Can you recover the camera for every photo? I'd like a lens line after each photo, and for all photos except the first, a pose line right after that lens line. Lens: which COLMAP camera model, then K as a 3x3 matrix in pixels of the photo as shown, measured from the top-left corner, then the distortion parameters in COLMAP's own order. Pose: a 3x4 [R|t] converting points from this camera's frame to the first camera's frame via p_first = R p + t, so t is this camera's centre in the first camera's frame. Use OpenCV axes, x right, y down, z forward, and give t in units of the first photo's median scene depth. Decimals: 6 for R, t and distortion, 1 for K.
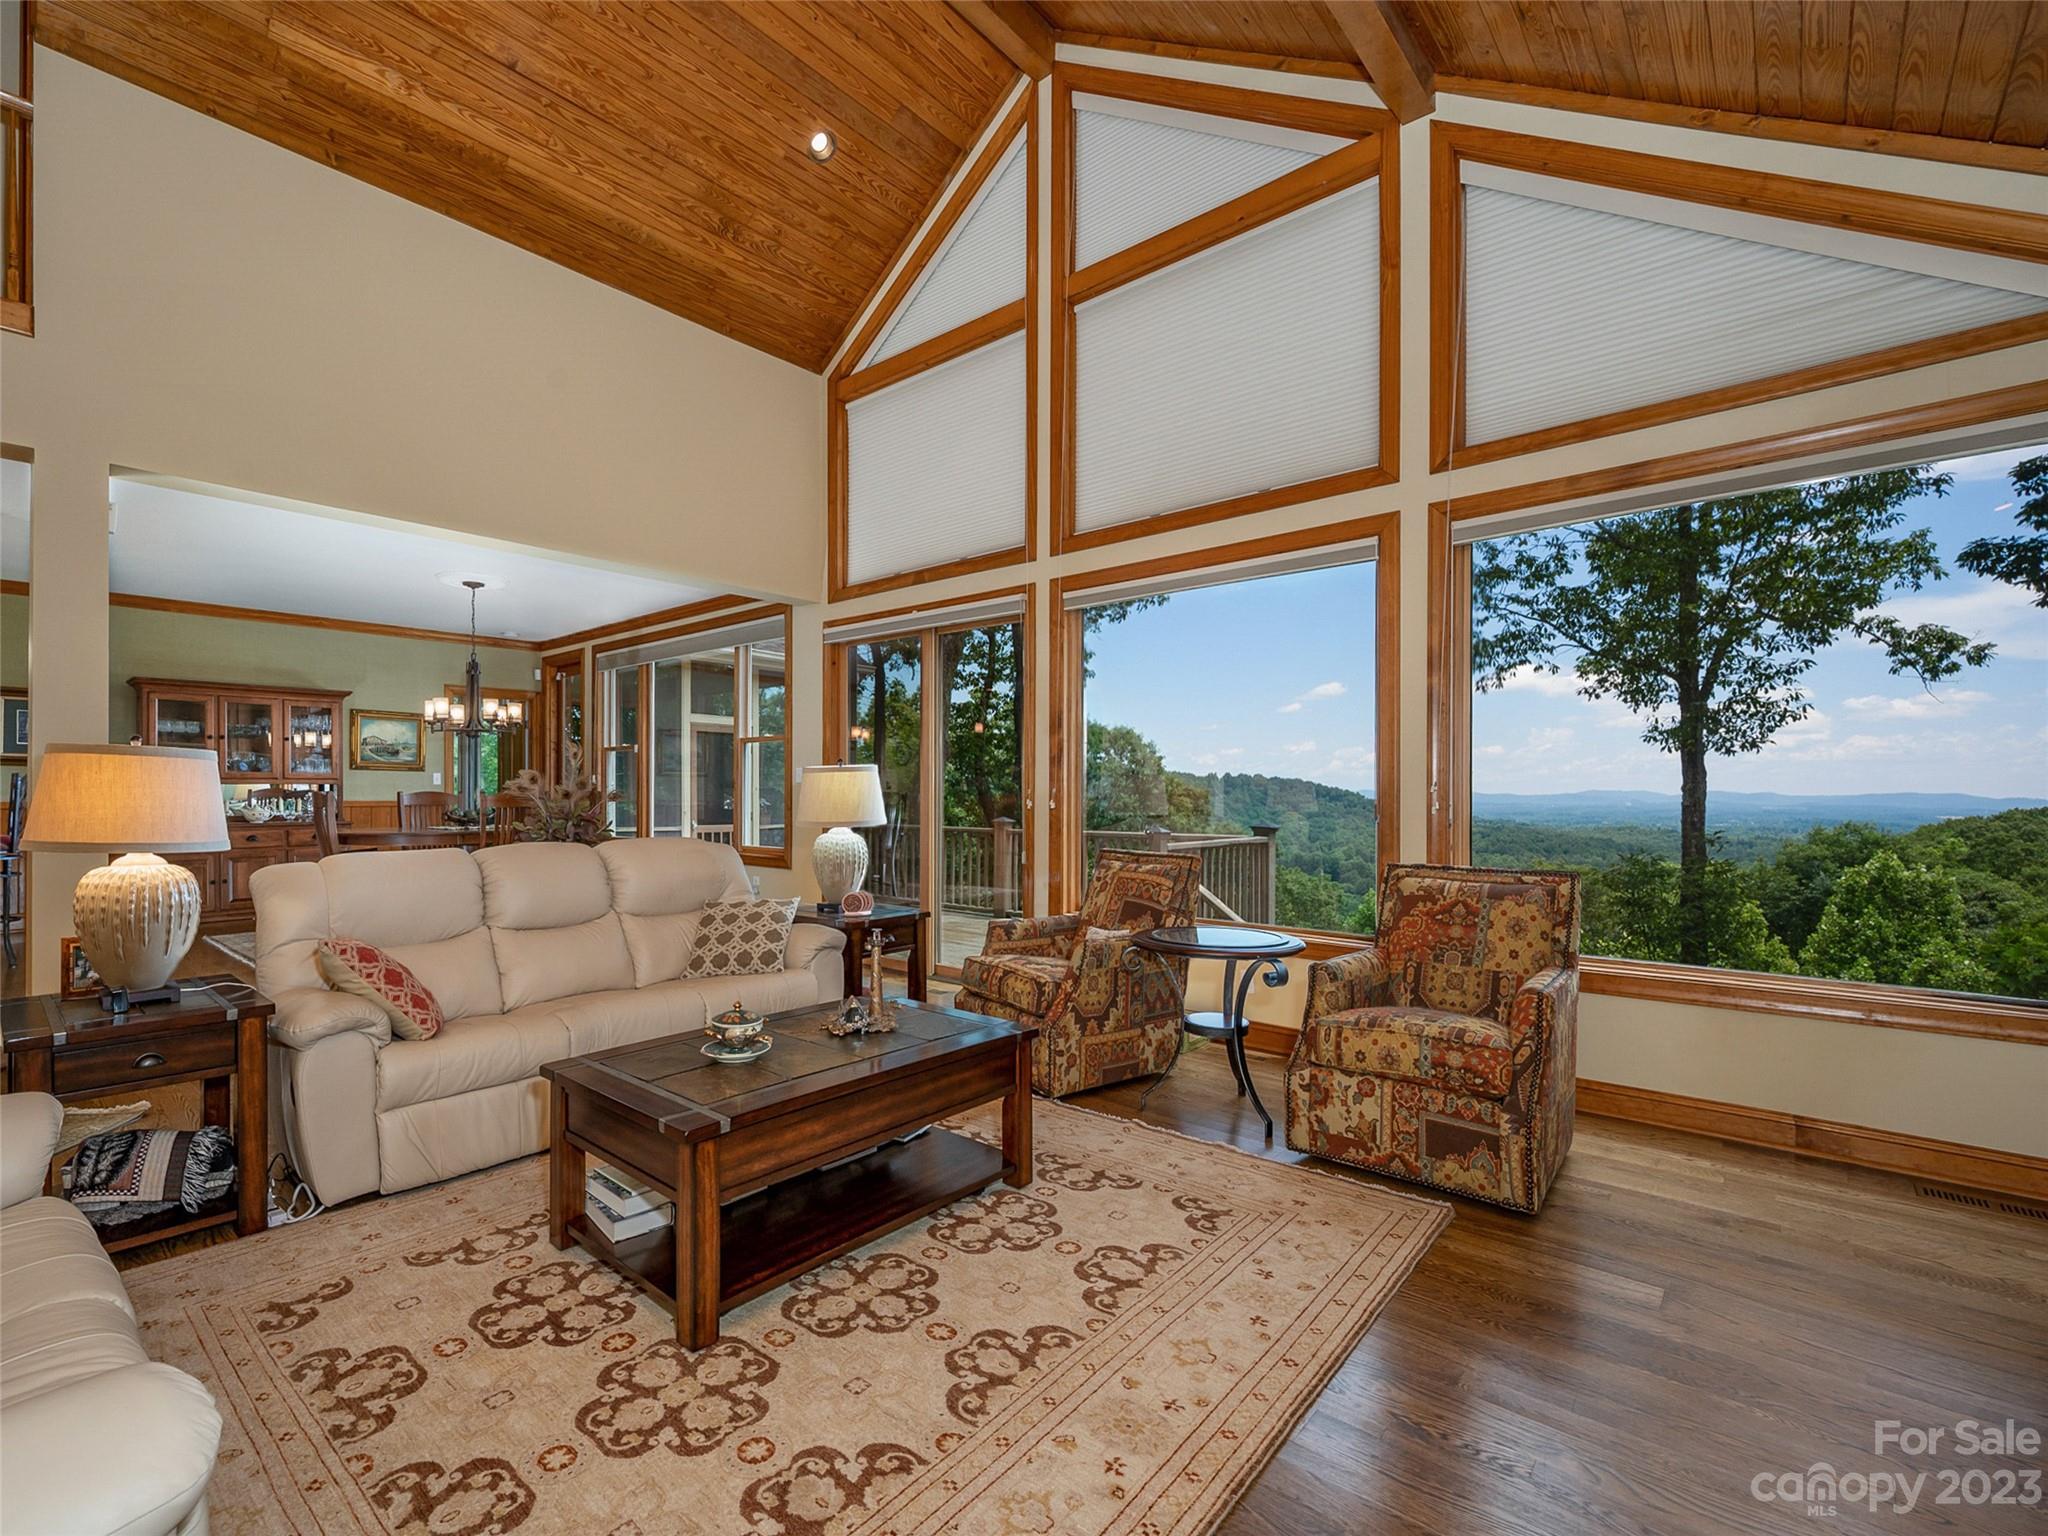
lens RADIAL K [[923.4, 0, 890.8], [0, 923.4, 795.8], [0, 0, 1]] dist [-0.001113, 0.000090]
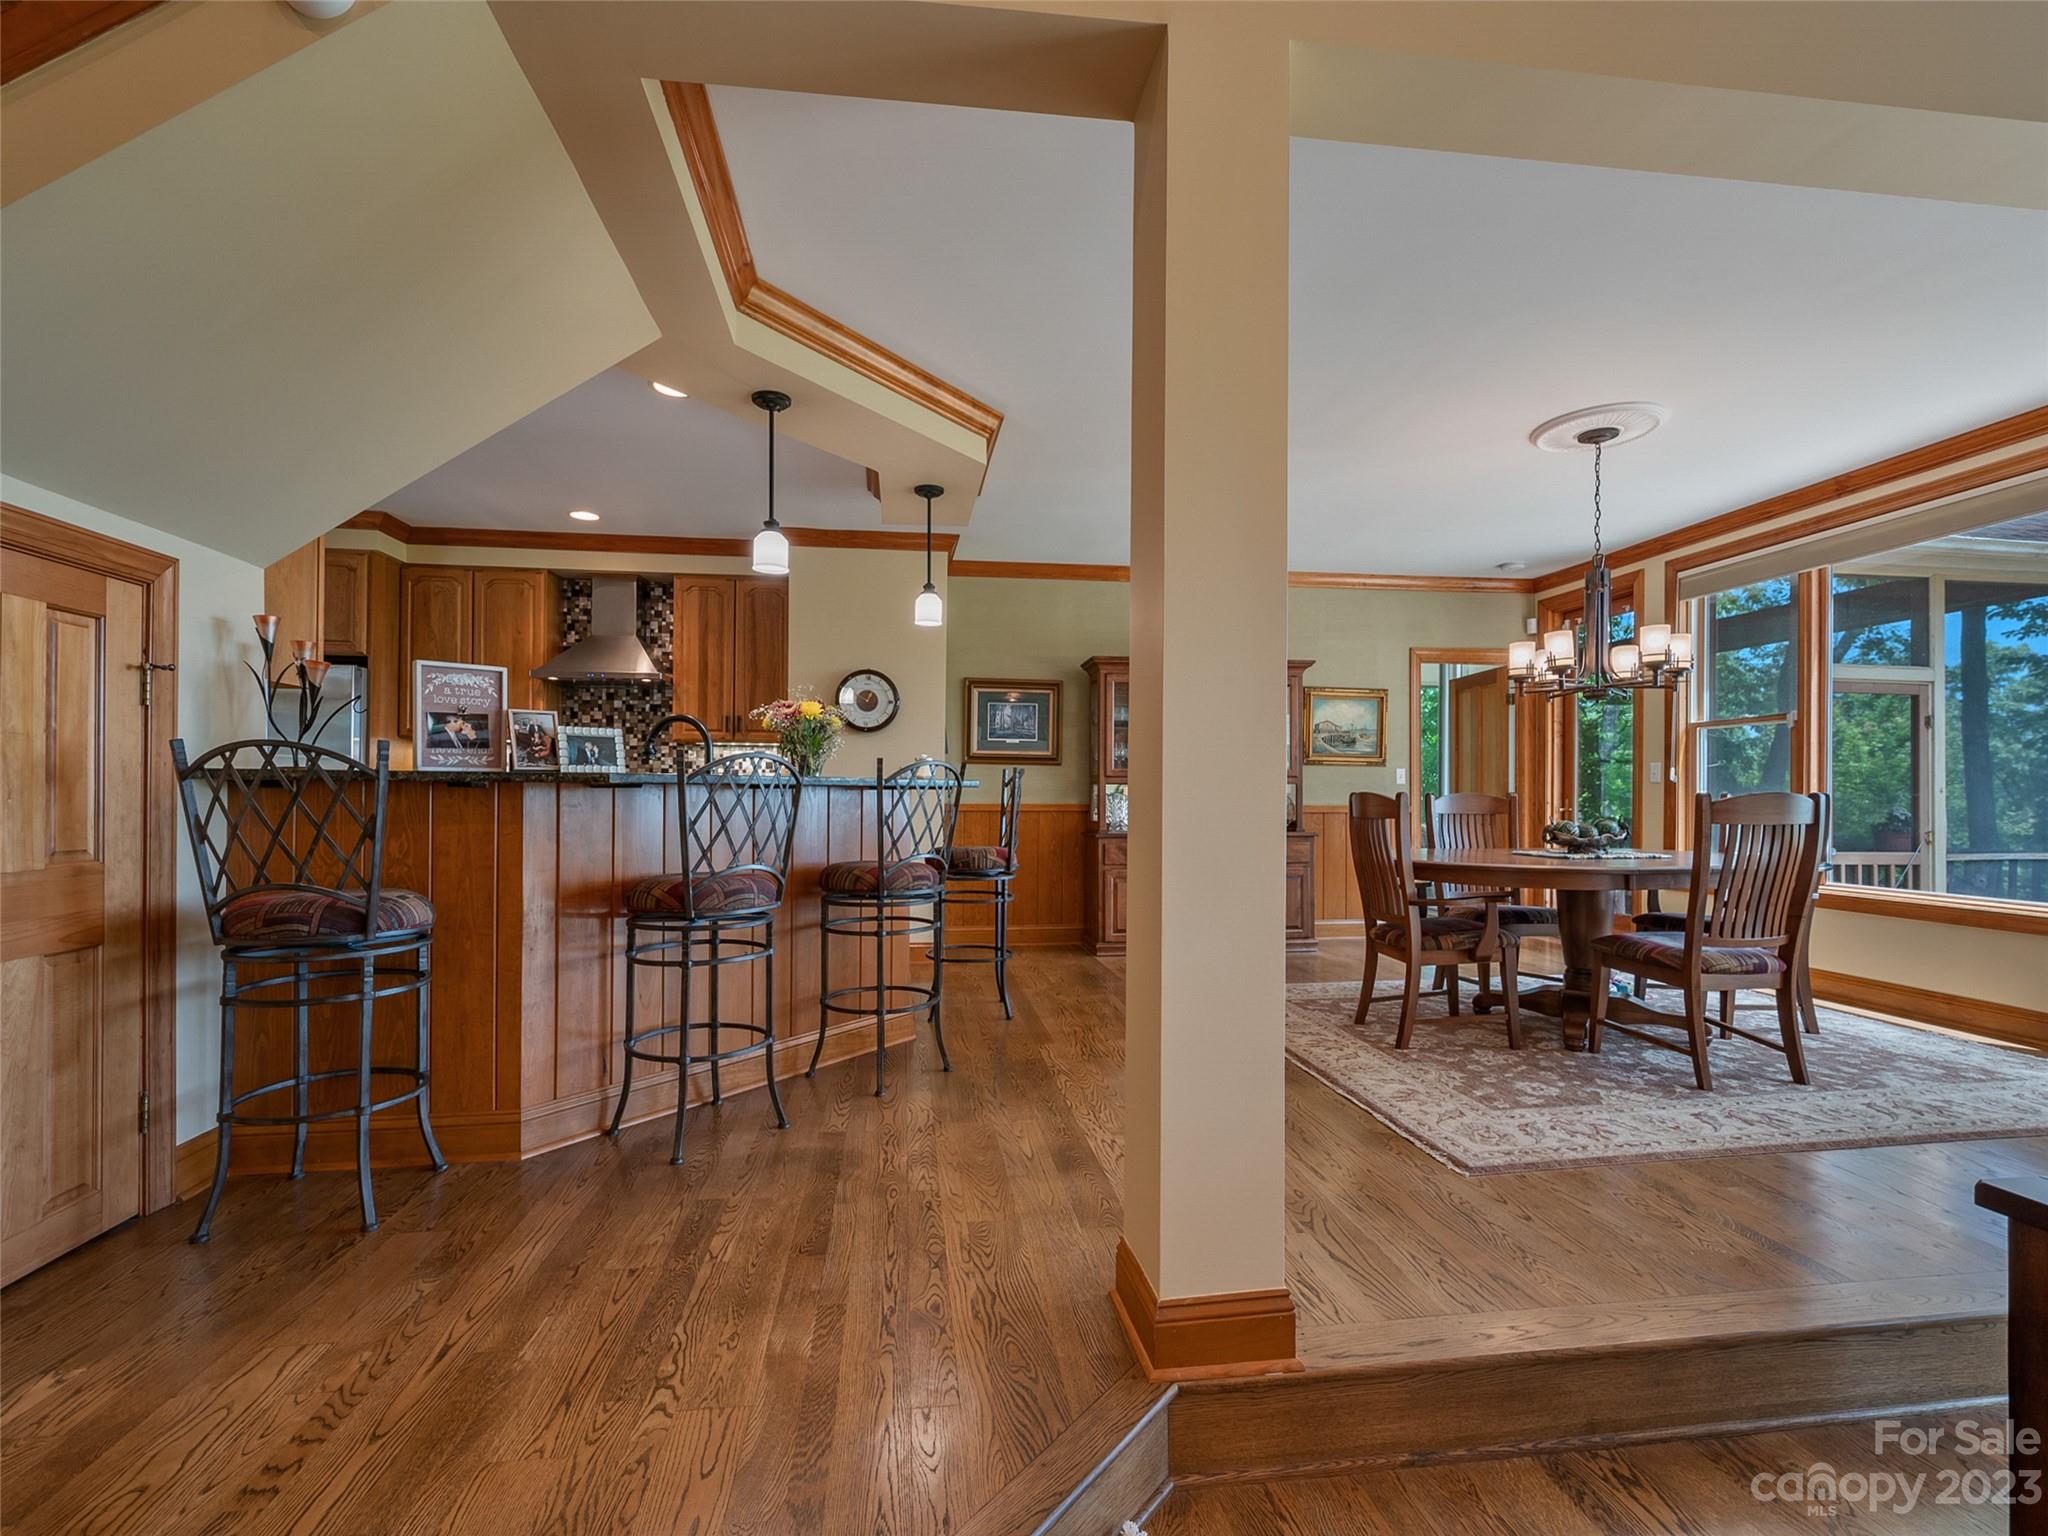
lens RADIAL K [[915.9, 0, 1016.8], [0, 915.9, 789.7], [0, 0, 1]] dist [-0.000056, 0.000164]
pose [[0.785632, 0.000209, -0.618695, -0.355049], [-0.006149, 0.999953, -0.007470, -0.000656], [0.618664, 0.009673, 0.785596, 0.300134]]
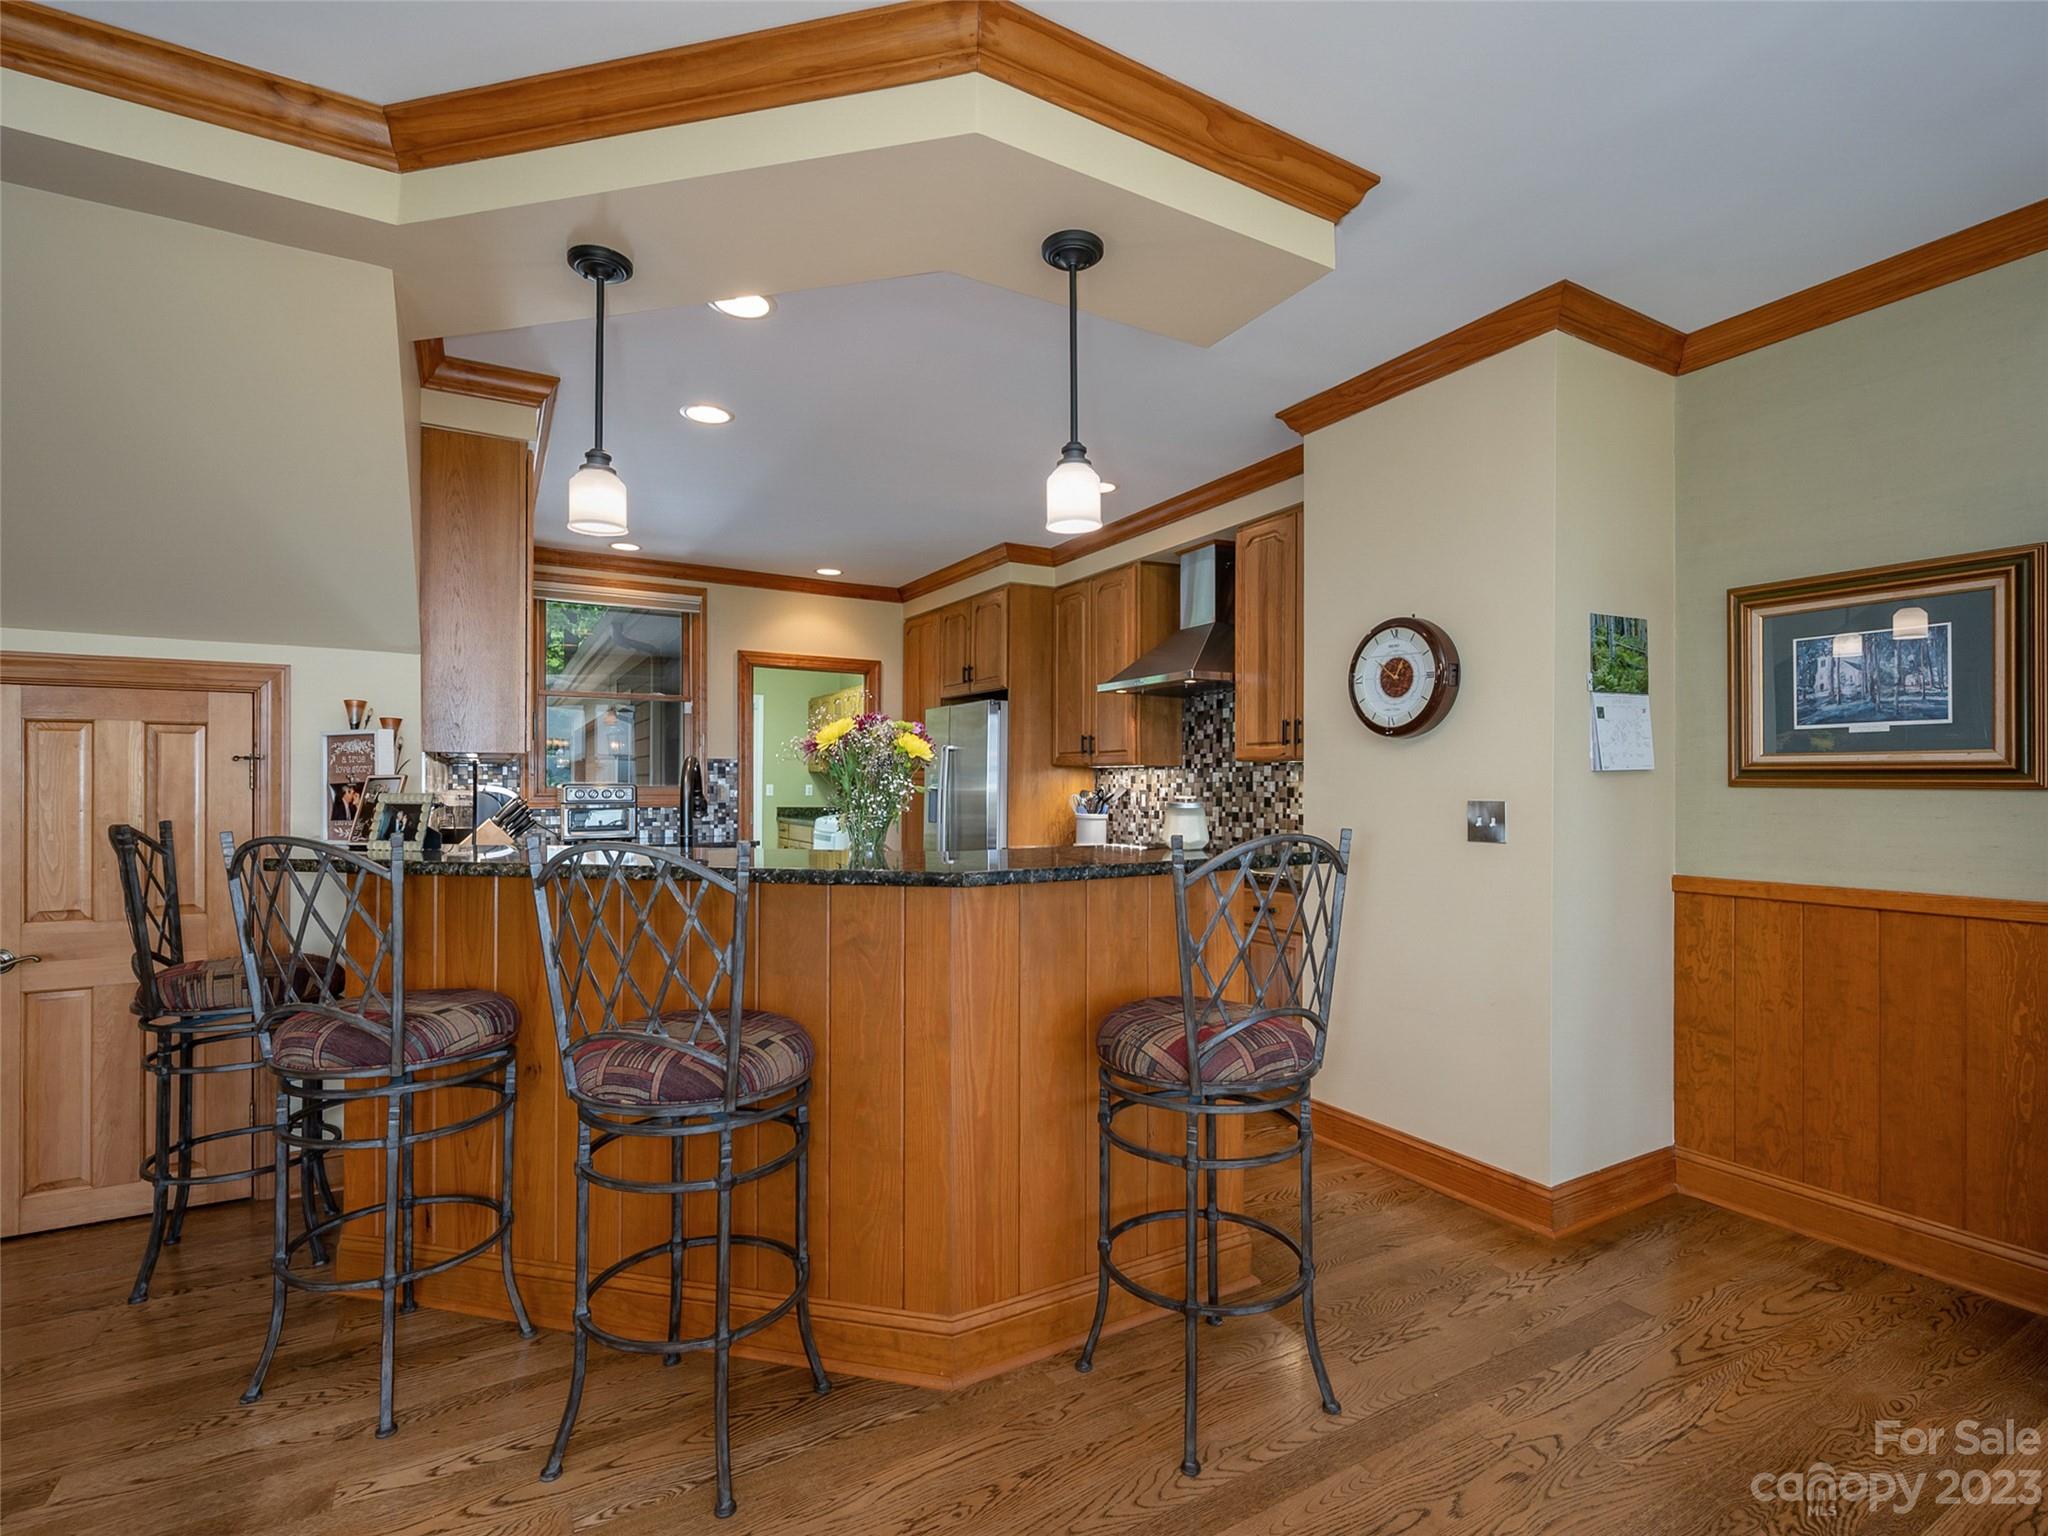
lens RADIAL K [[969.0, 0, 1024.0], [0, 969.0, 768.0], [0, 0, 1]] dist [0.002230, -0.000084]
pose [[-0.268127, -0.019947, -0.963177, -0.468751], [-0.002450, 0.999797, -0.020023, -0.030422], [0.963381, -0.003009, -0.268121, 0.776020]]
